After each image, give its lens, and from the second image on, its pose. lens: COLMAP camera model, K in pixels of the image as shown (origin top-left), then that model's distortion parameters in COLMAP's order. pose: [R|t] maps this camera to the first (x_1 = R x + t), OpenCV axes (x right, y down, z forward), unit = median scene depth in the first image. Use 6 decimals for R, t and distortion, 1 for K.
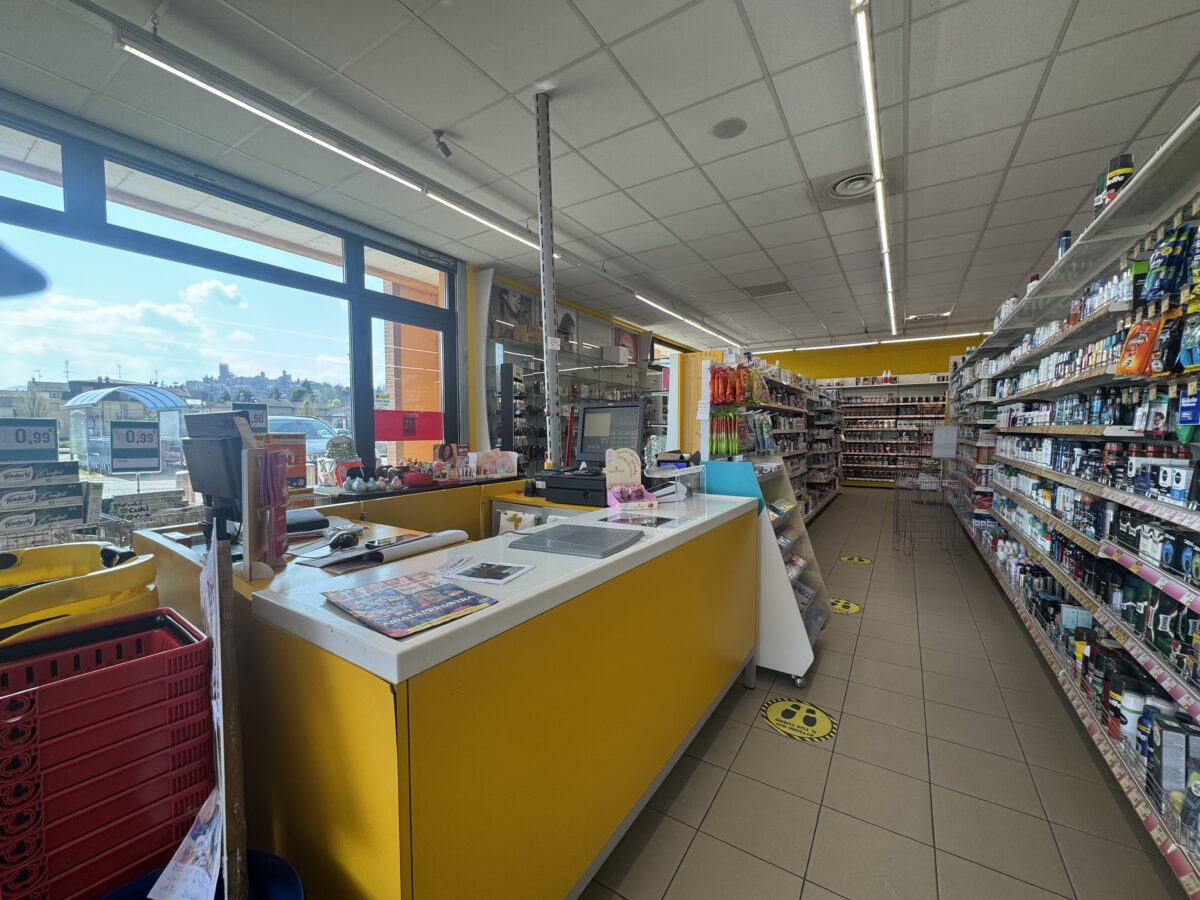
lens RADIAL K [[479.6, 0, 602.6], [0, 479.6, 453.9], [0, 0, 1]] dist [-0.001362, -0.000299]
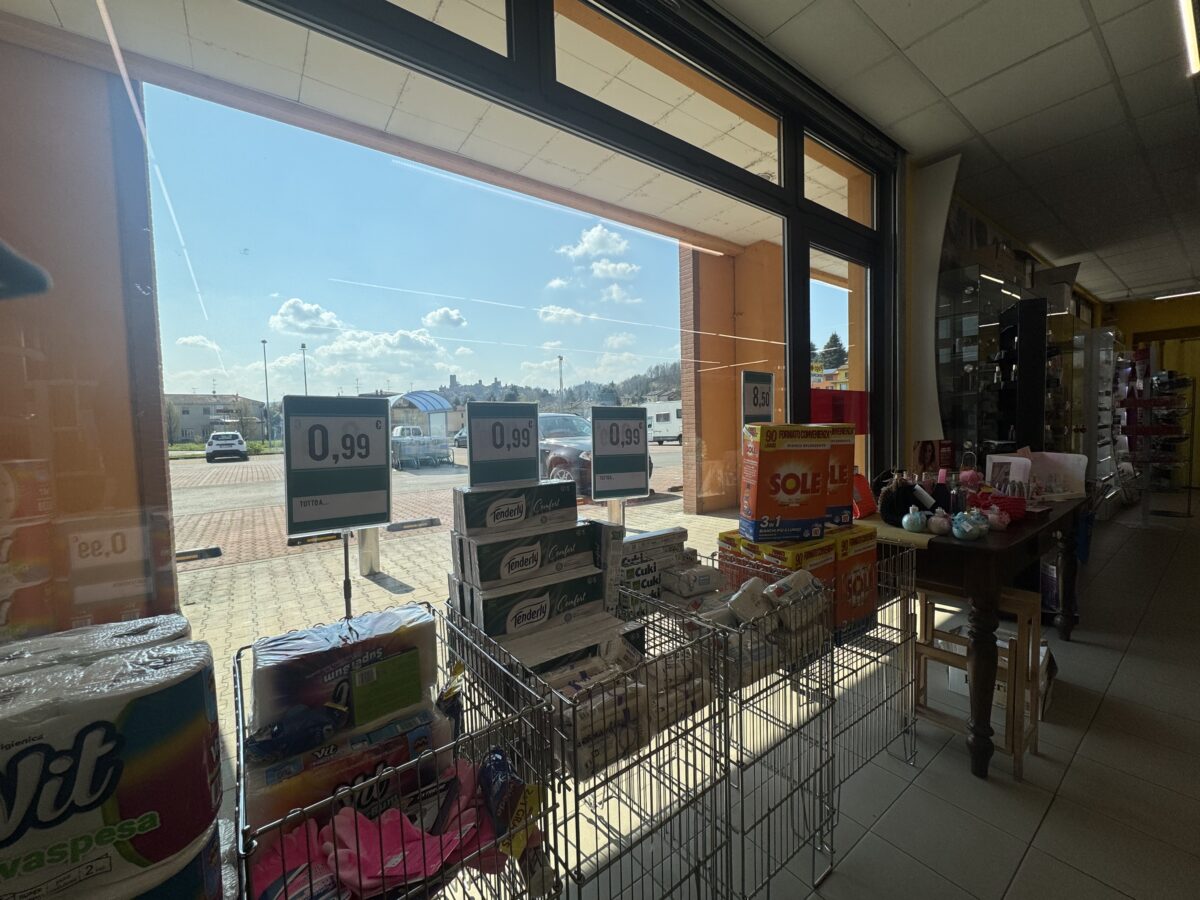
lens RADIAL K [[485.2, 0, 600.0], [0, 485.2, 450.0], [0, 0, 1]] dist [-0.000318, -0.000040]
pose [[0.932344, -0.006589, -0.361512, -0.433370], [0.007487, 0.999971, 0.001081, -0.010078], [0.361495, -0.003715, 0.932367, 0.253066]]
